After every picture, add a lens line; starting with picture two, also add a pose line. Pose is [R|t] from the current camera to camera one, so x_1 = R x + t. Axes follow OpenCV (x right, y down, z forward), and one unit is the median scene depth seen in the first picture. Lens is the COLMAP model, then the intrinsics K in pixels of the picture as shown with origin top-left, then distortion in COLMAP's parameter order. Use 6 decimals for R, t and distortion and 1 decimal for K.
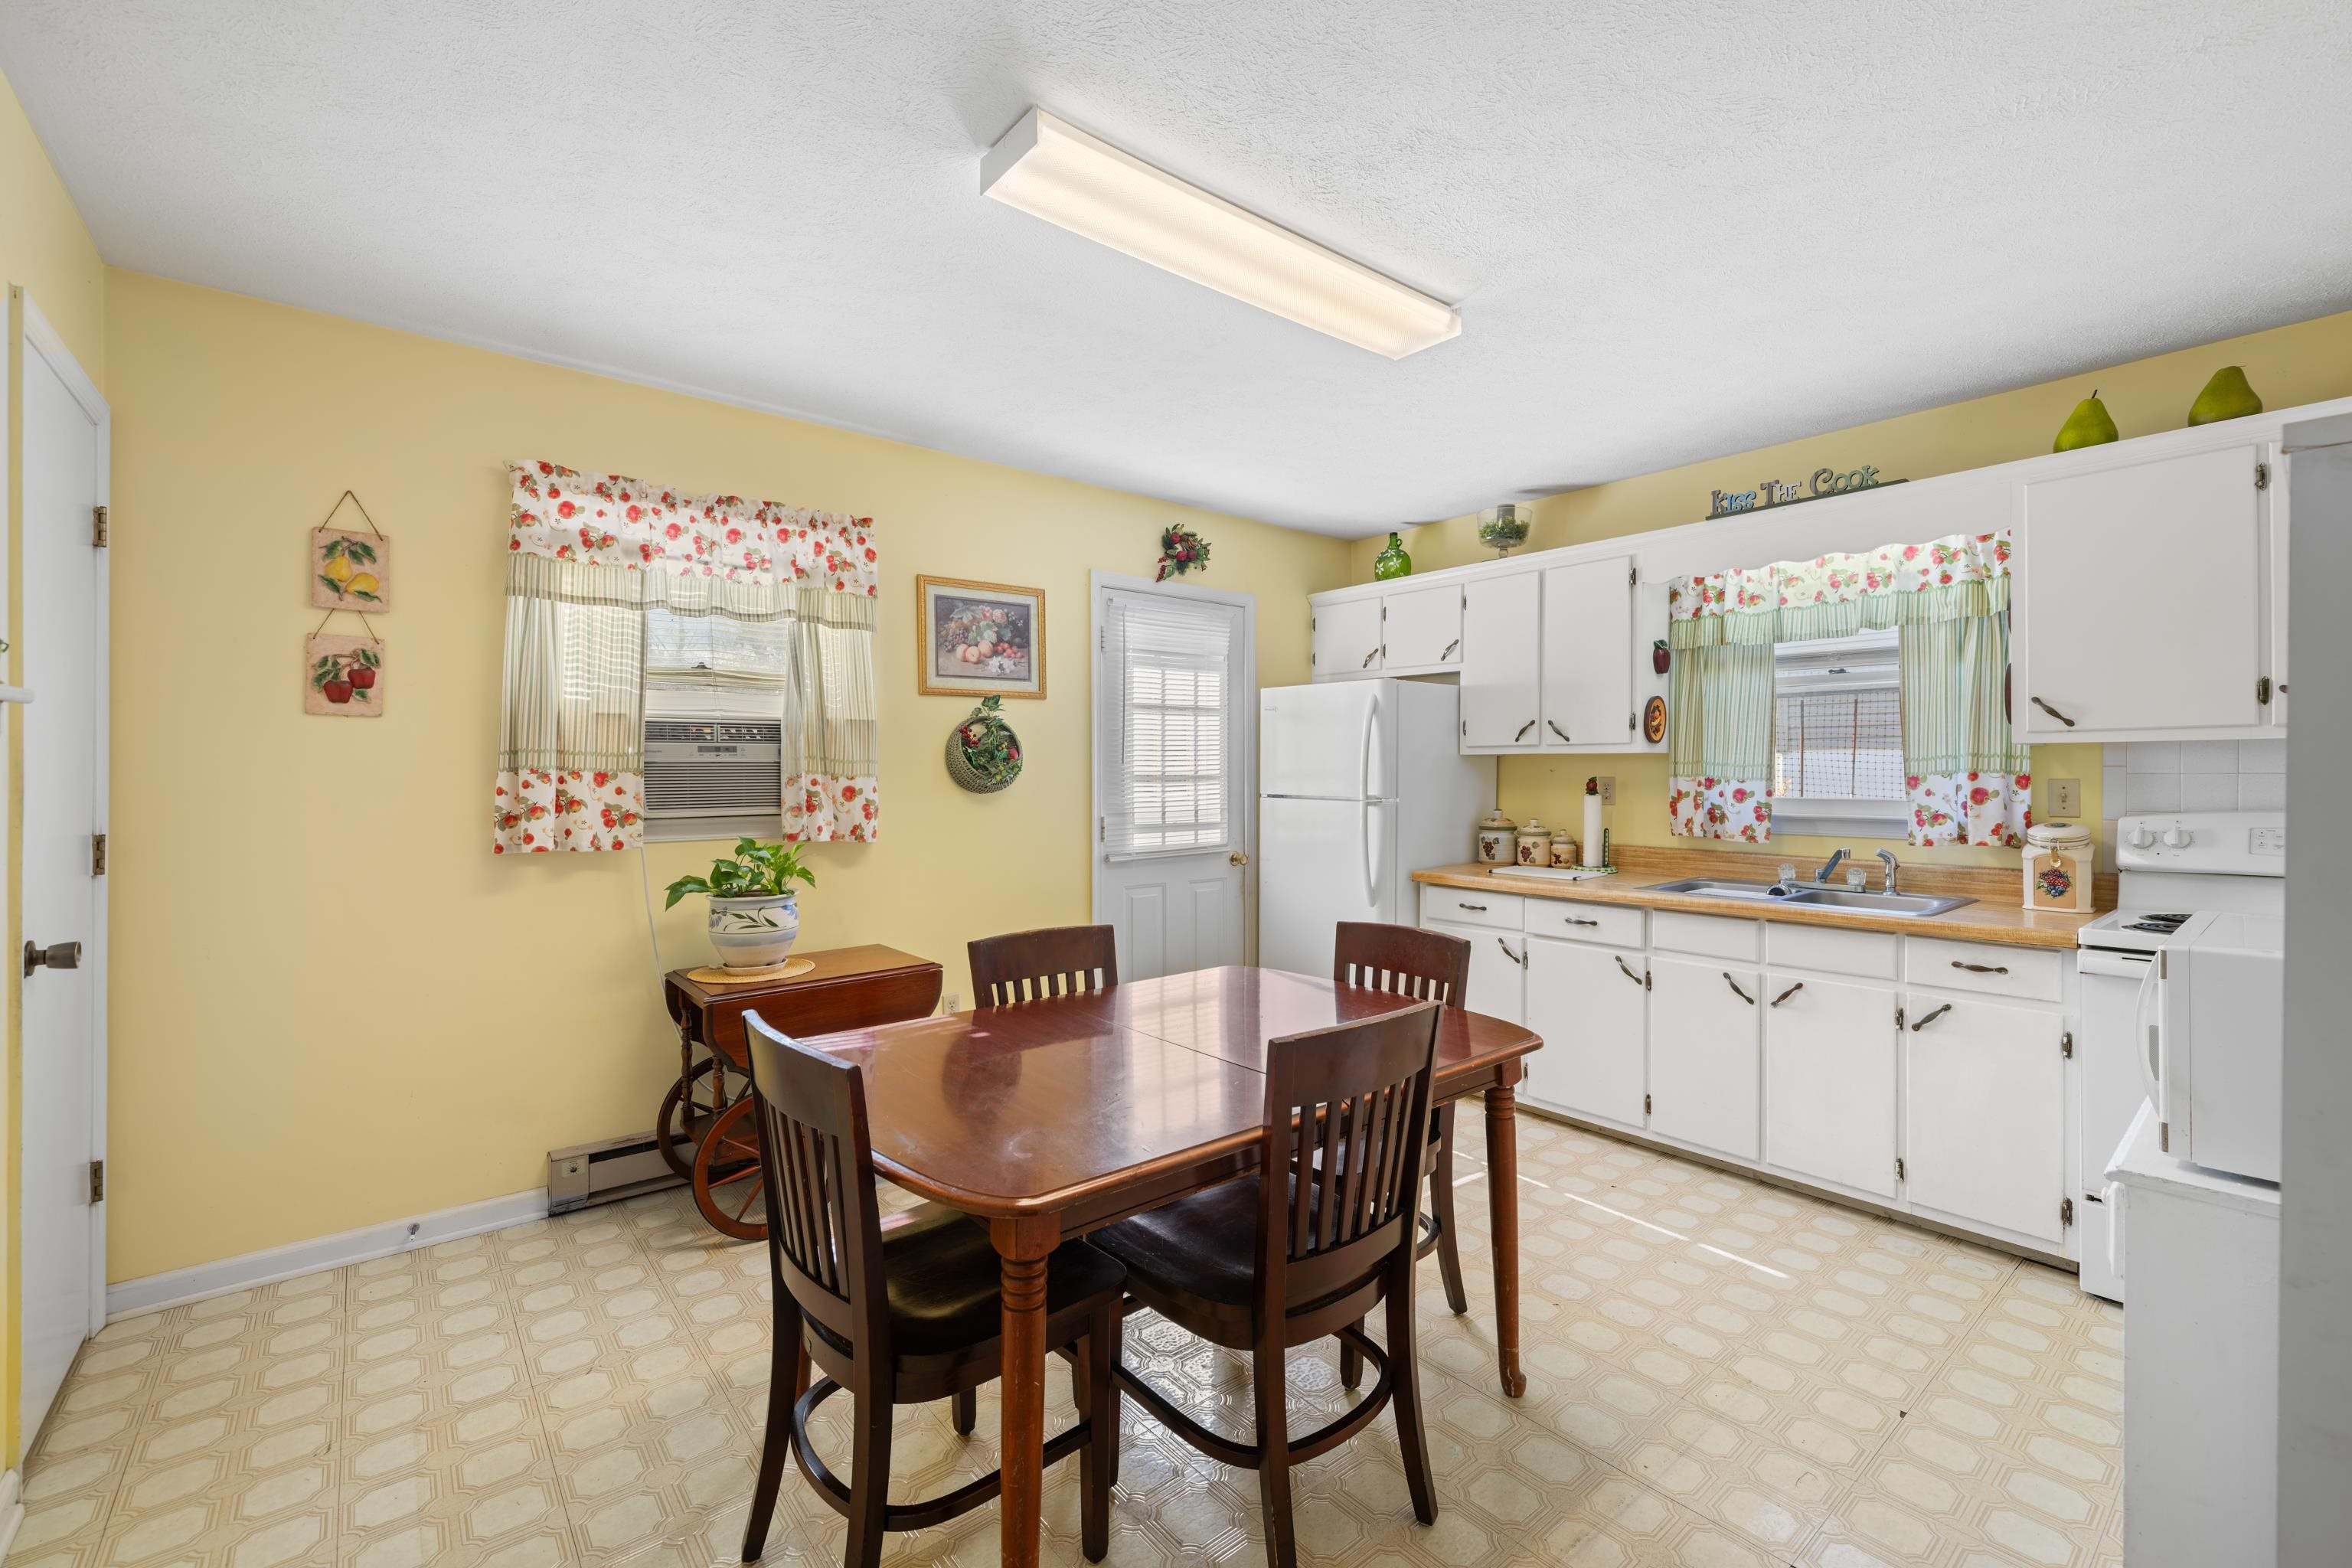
lens RADIAL K [[994.6, 0, 1174.5], [0, 994.6, 771.9], [0, 0, 1]] dist [-0.000121, -0.000544]
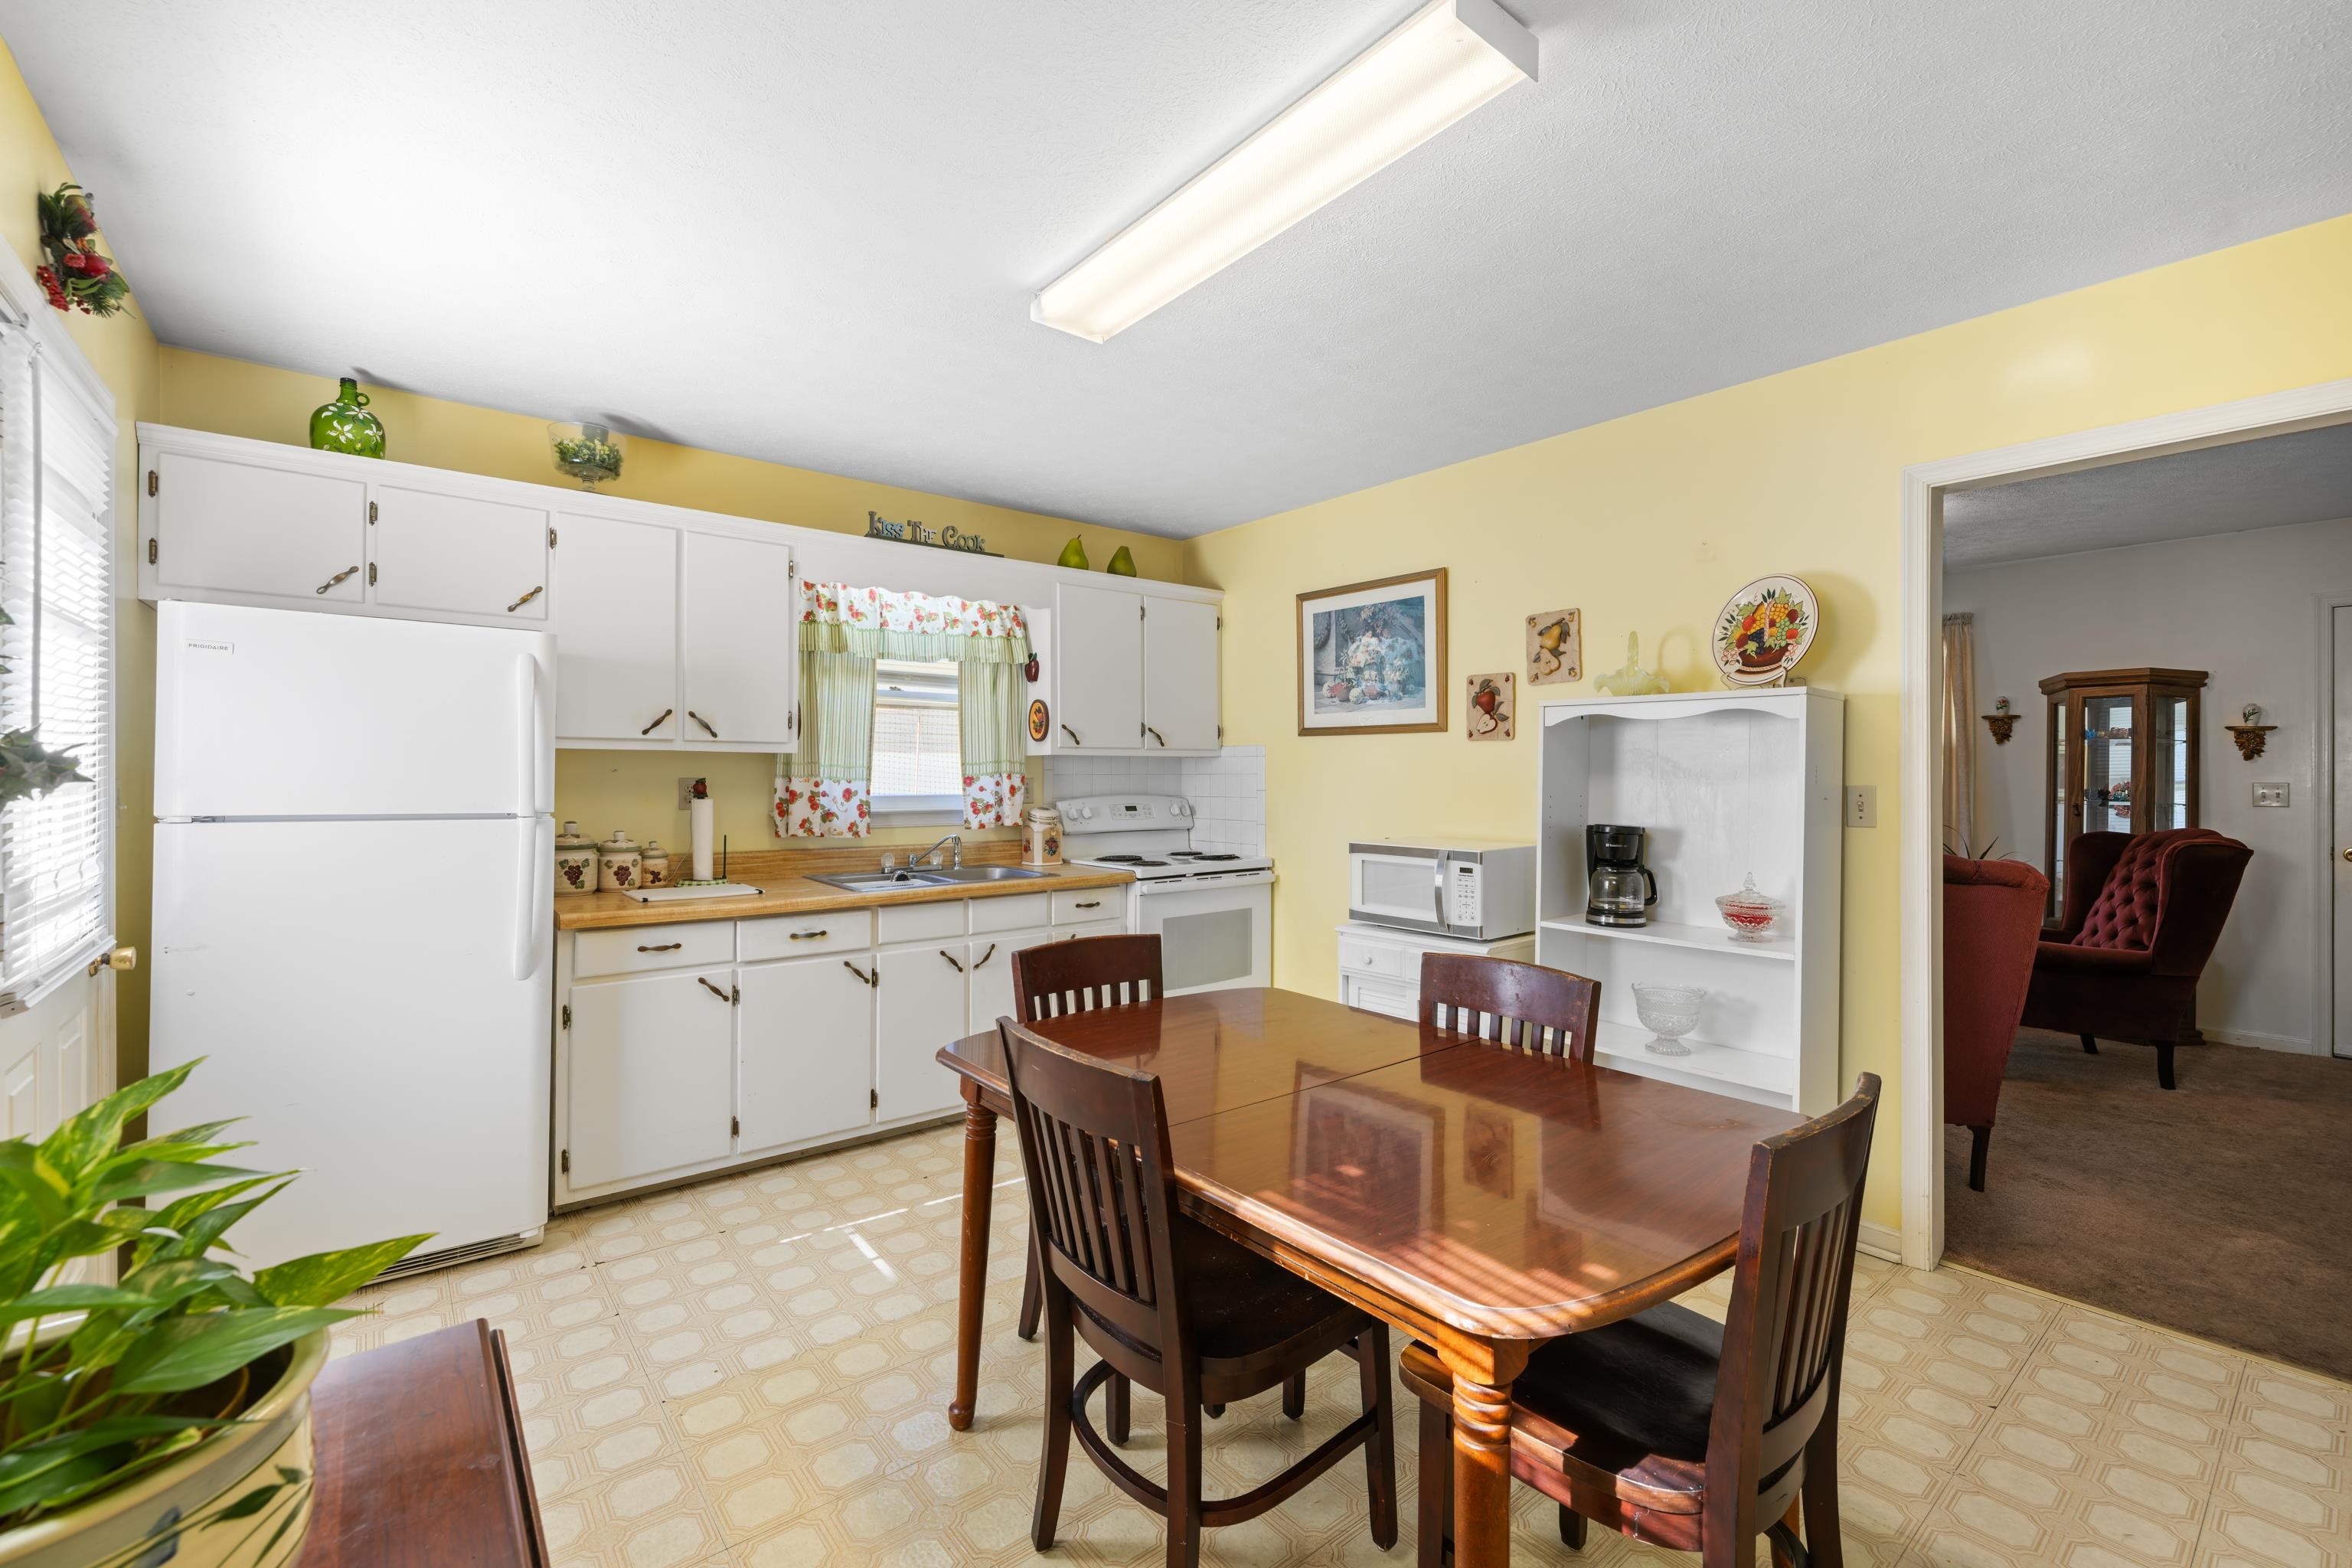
lens RADIAL K [[994.6, 0, 1174.9], [0, 994.6, 769.6], [0, 0, 1]] dist [-0.000121, -0.000544]
pose [[0.001992, 0.003203, 0.999993, -0.539924], [-0.003941, 0.999987, -0.003195, -0.001824], [-0.999990, -0.003934, 0.002005, 0.683068]]
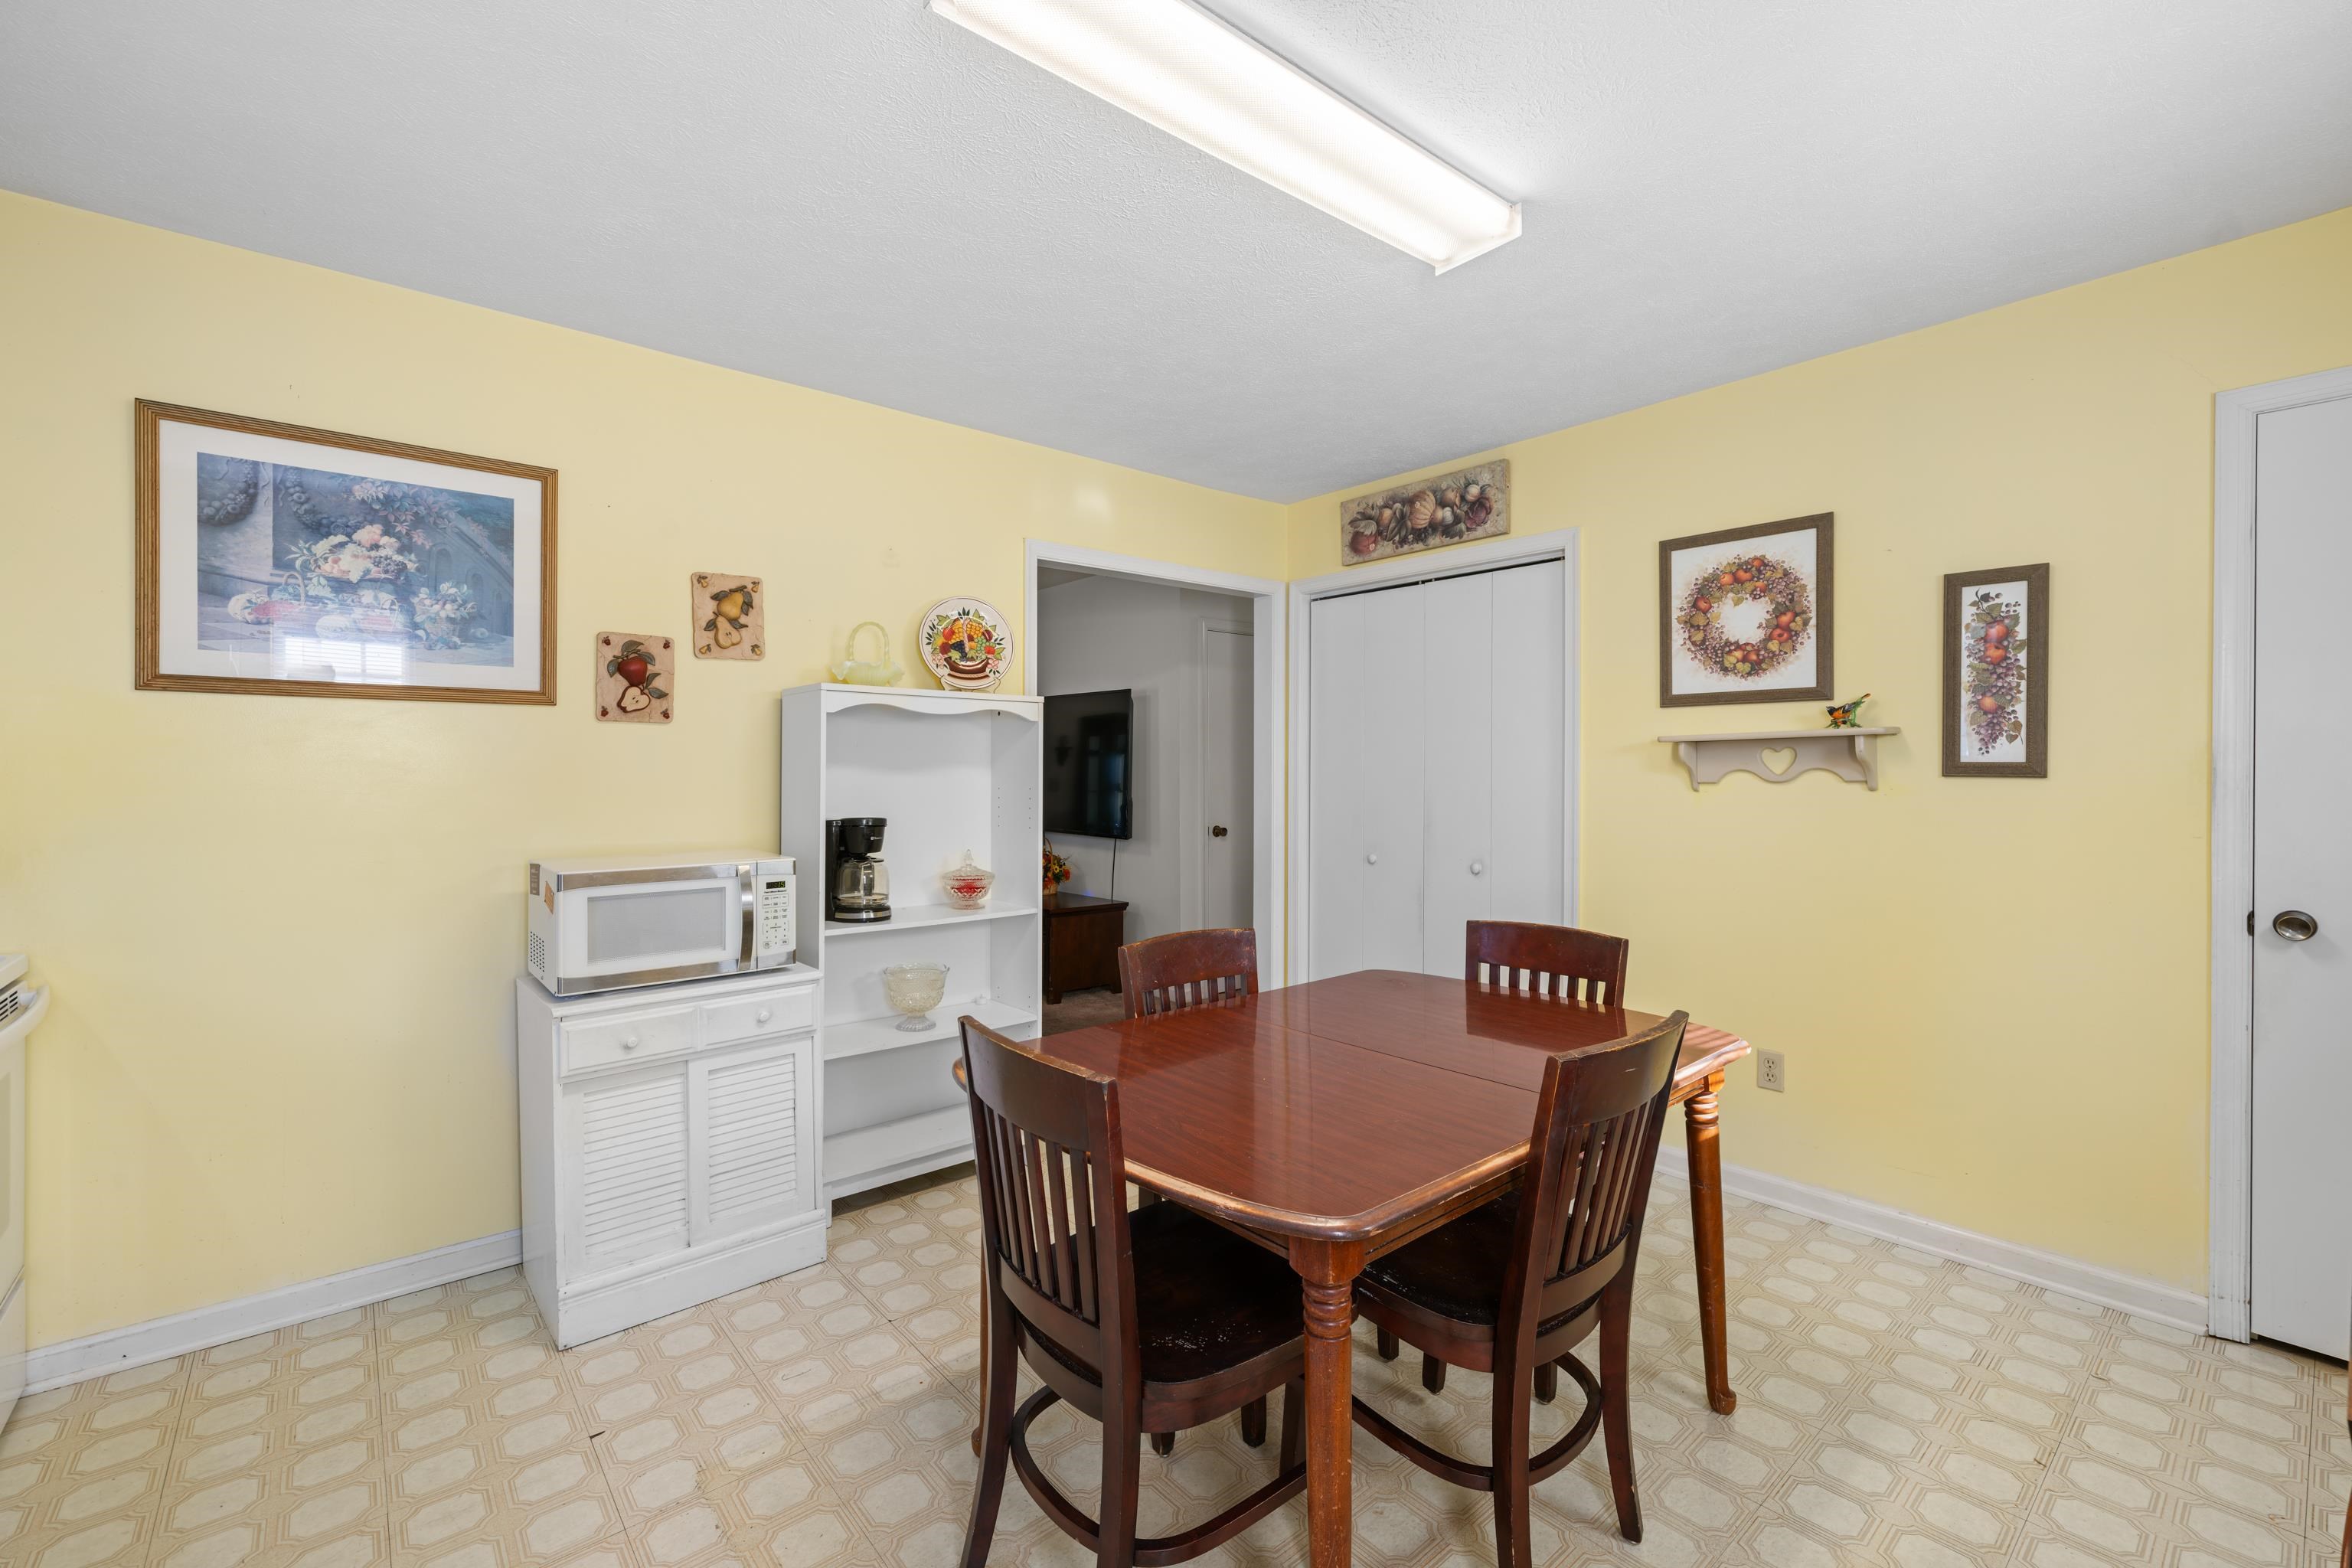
lens RADIAL K [[994.6, 0, 1178.0], [0, 994.6, 770.5], [0, 0, 1]] dist [-0.000121, -0.000544]
pose [[-0.999801, -0.002411, -0.019822, 0.110591], [-0.002503, 0.999986, 0.004620, -0.002657], [0.019810, 0.004669, -0.999793, 1.178204]]
